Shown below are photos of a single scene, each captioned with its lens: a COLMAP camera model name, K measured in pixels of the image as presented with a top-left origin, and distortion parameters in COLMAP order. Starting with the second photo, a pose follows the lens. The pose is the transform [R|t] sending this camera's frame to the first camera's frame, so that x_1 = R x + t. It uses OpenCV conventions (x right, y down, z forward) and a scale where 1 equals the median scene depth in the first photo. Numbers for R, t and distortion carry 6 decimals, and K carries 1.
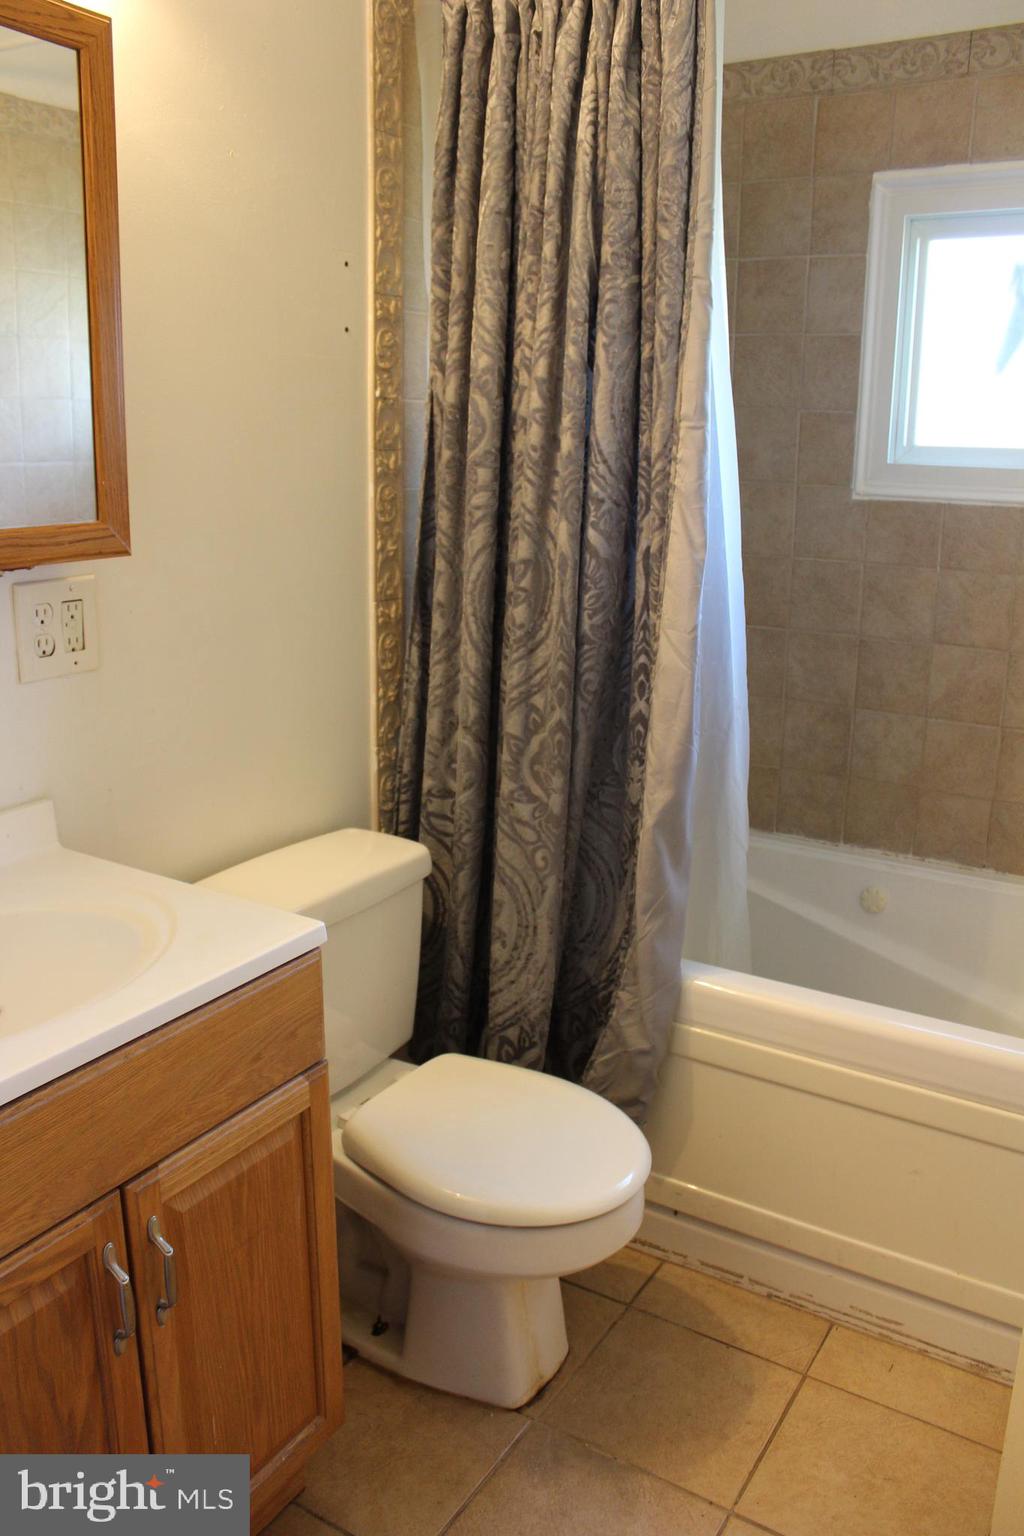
lens RADIAL K [[1254.6, 0, 512.0], [0, 1254.6, 768.0], [0, 0, 1]] dist [-0.170829, 0.146303]
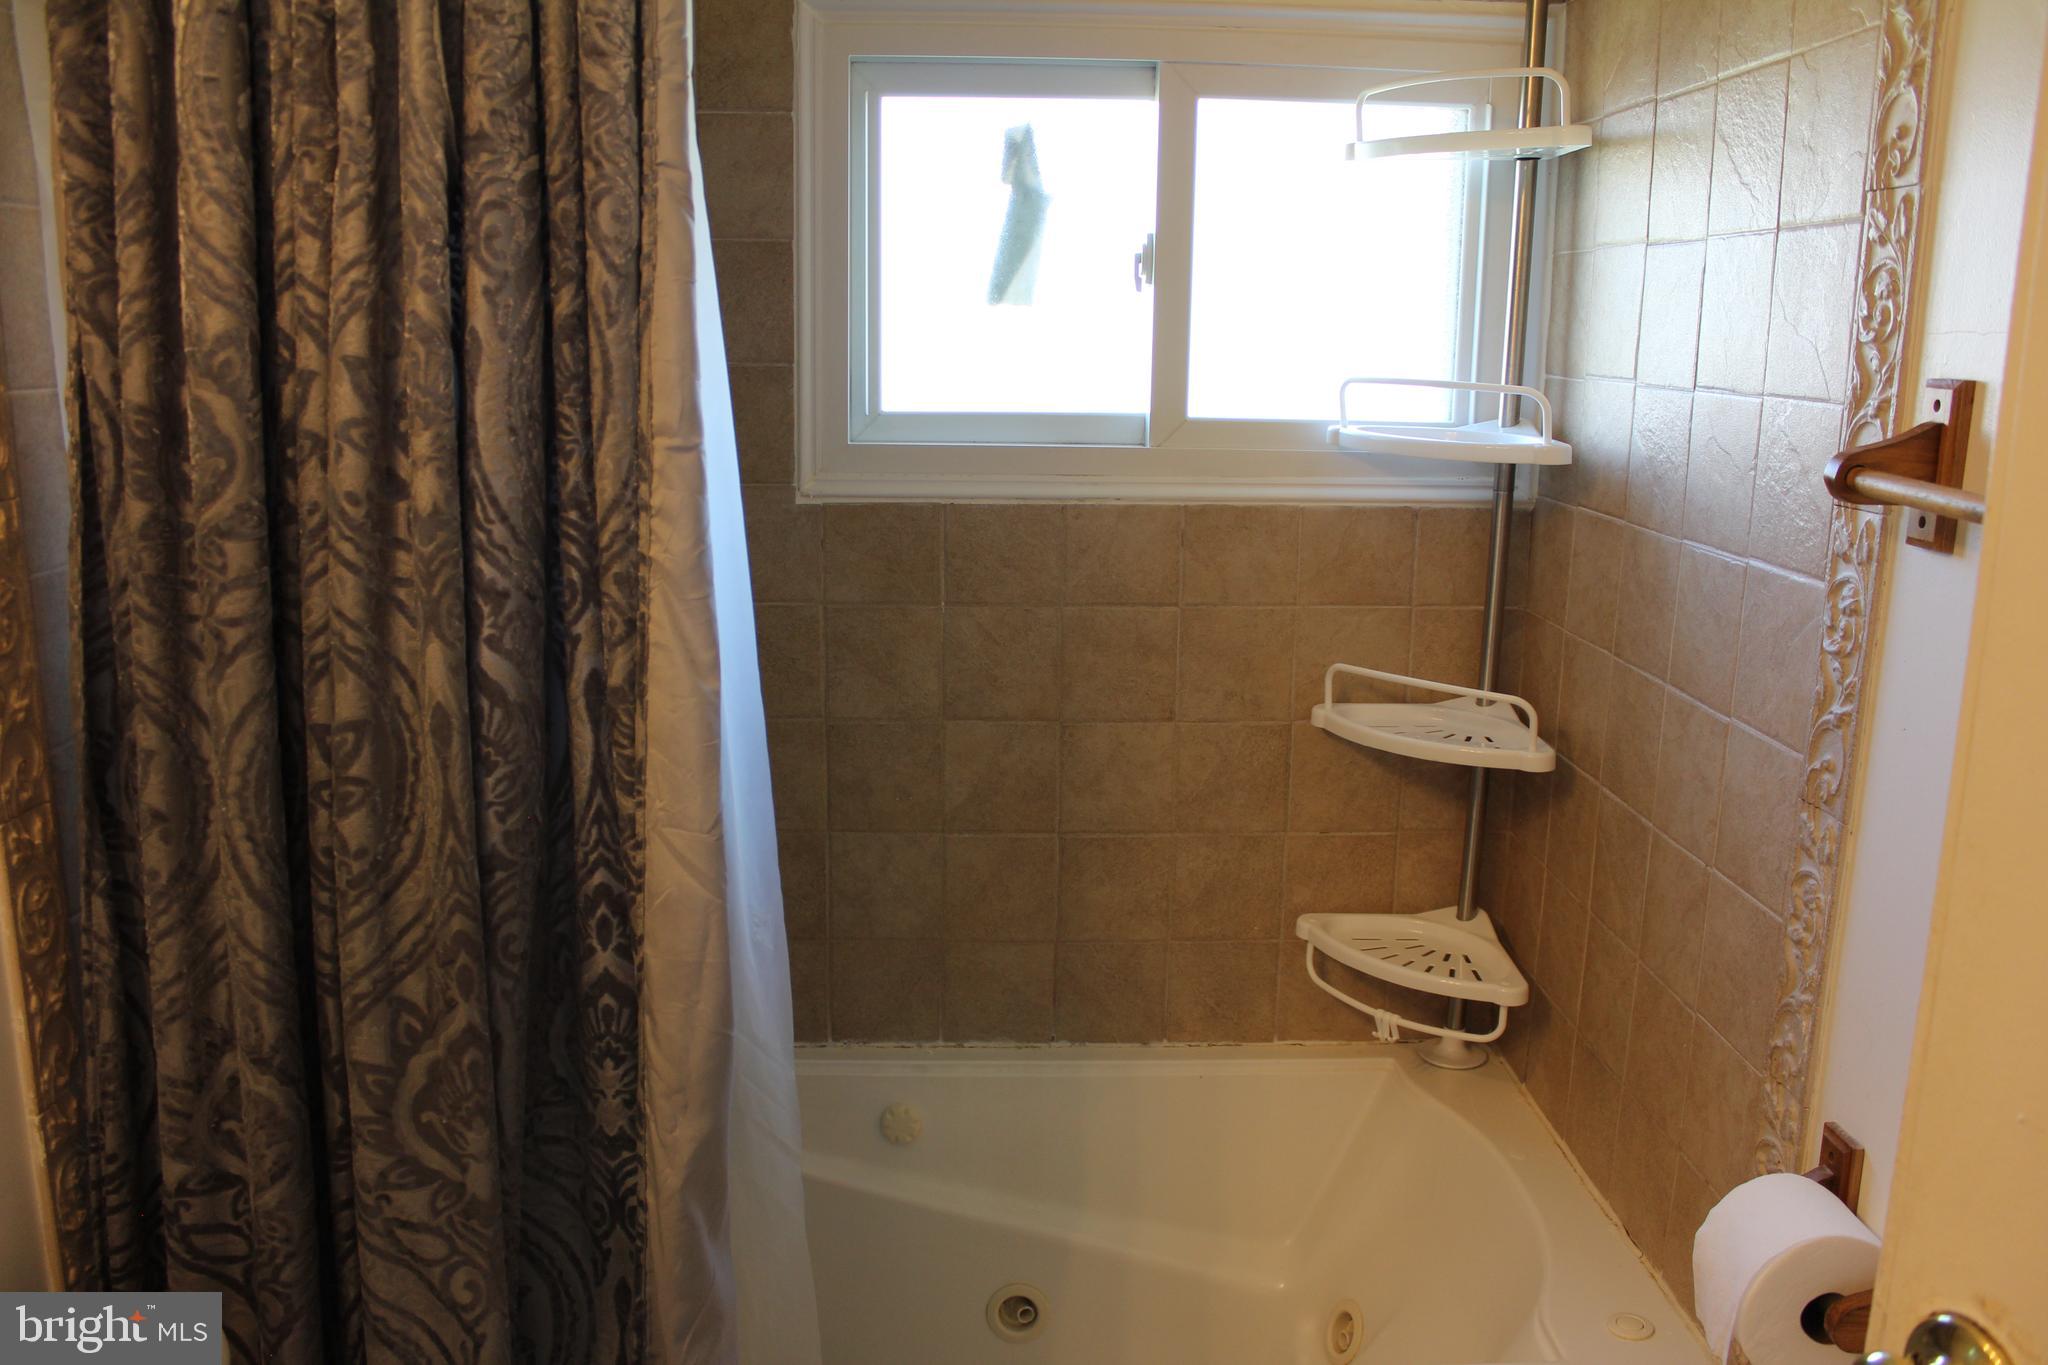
lens RADIAL K [[1672.8, 0, 1015.1], [0, 1672.8, 701.8], [0, 0, 1]] dist [-0.170829, 0.146303]
pose [[0.834136, -0.122078, 0.537879, -0.116008], [0.137655, 0.990416, 0.011313, -0.142231], [-0.534105, 0.064605, 0.842946, 0.303247]]
